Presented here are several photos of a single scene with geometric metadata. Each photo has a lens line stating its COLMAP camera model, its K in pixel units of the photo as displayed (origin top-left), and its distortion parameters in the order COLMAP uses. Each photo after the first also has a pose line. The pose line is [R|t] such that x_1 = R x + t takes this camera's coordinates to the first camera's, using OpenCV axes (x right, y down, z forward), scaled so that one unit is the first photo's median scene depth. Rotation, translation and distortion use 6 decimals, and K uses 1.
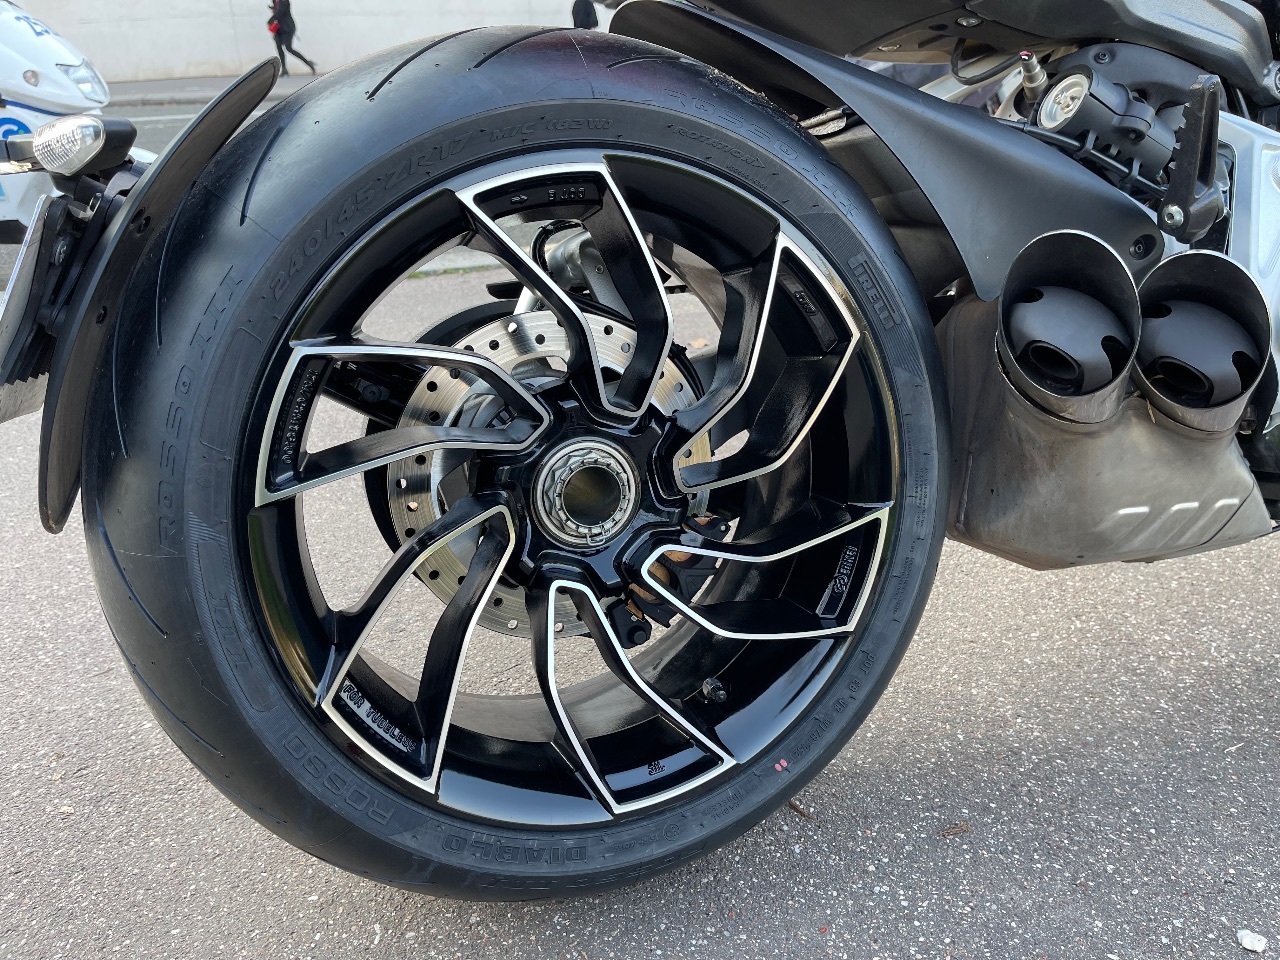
lens RADIAL K [[953.8, 0, 644.5], [0, 953.8, 479.0], [0, 0, 1]] dist [-0.003289, -0.004311]
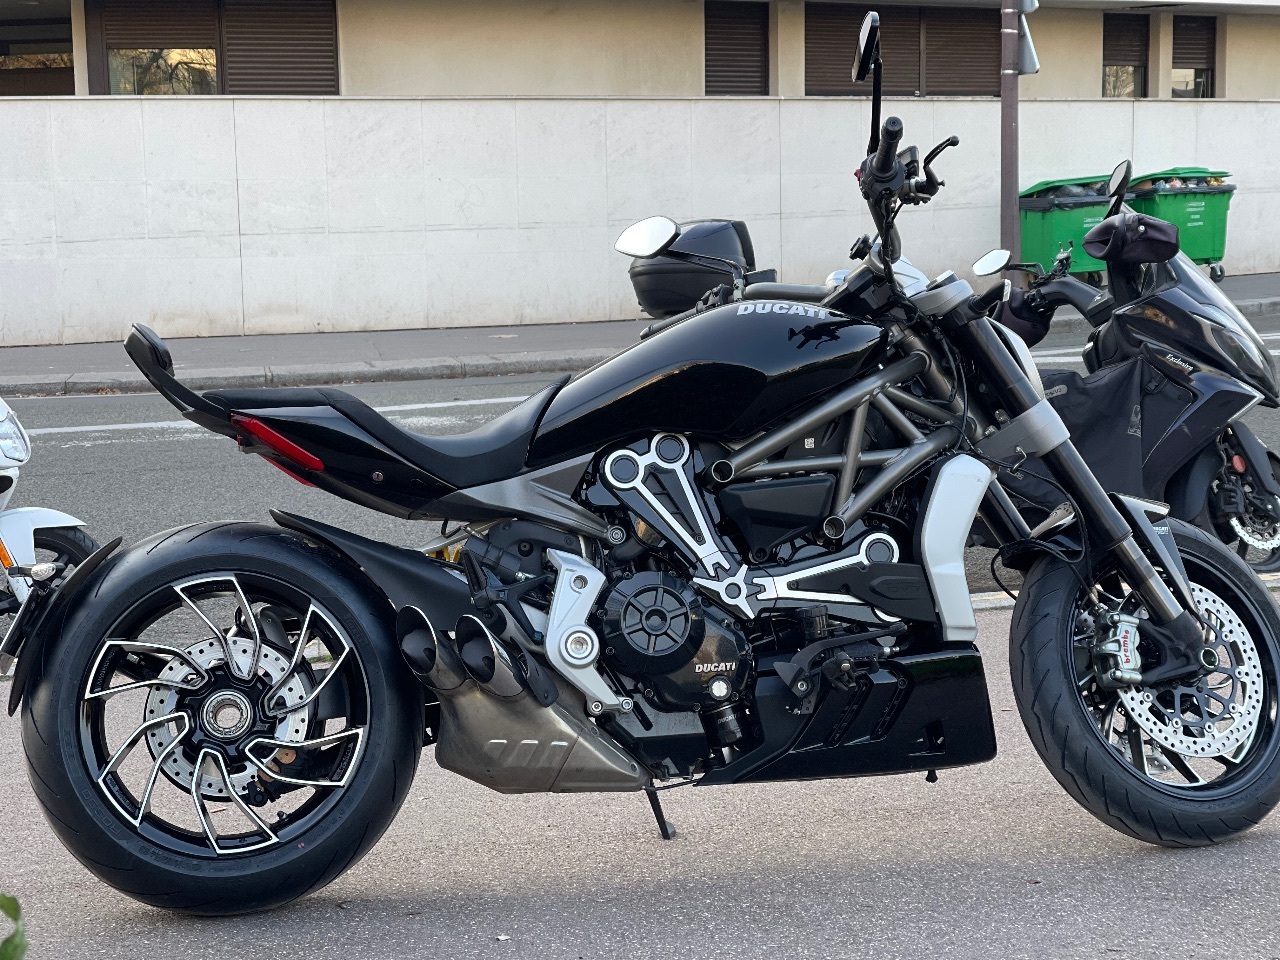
lens RADIAL K [[2393.7, 0, 639.0], [0, 2393.7, 479.2], [0, 0, 1]] dist [0.222276, 0.000000]
pose [[0.975207, 0.004418, -0.221251, 2.291808], [-0.073129, 0.950067, -0.303357, 1.222242], [0.208863, 0.312016, 0.926834, -4.547076]]
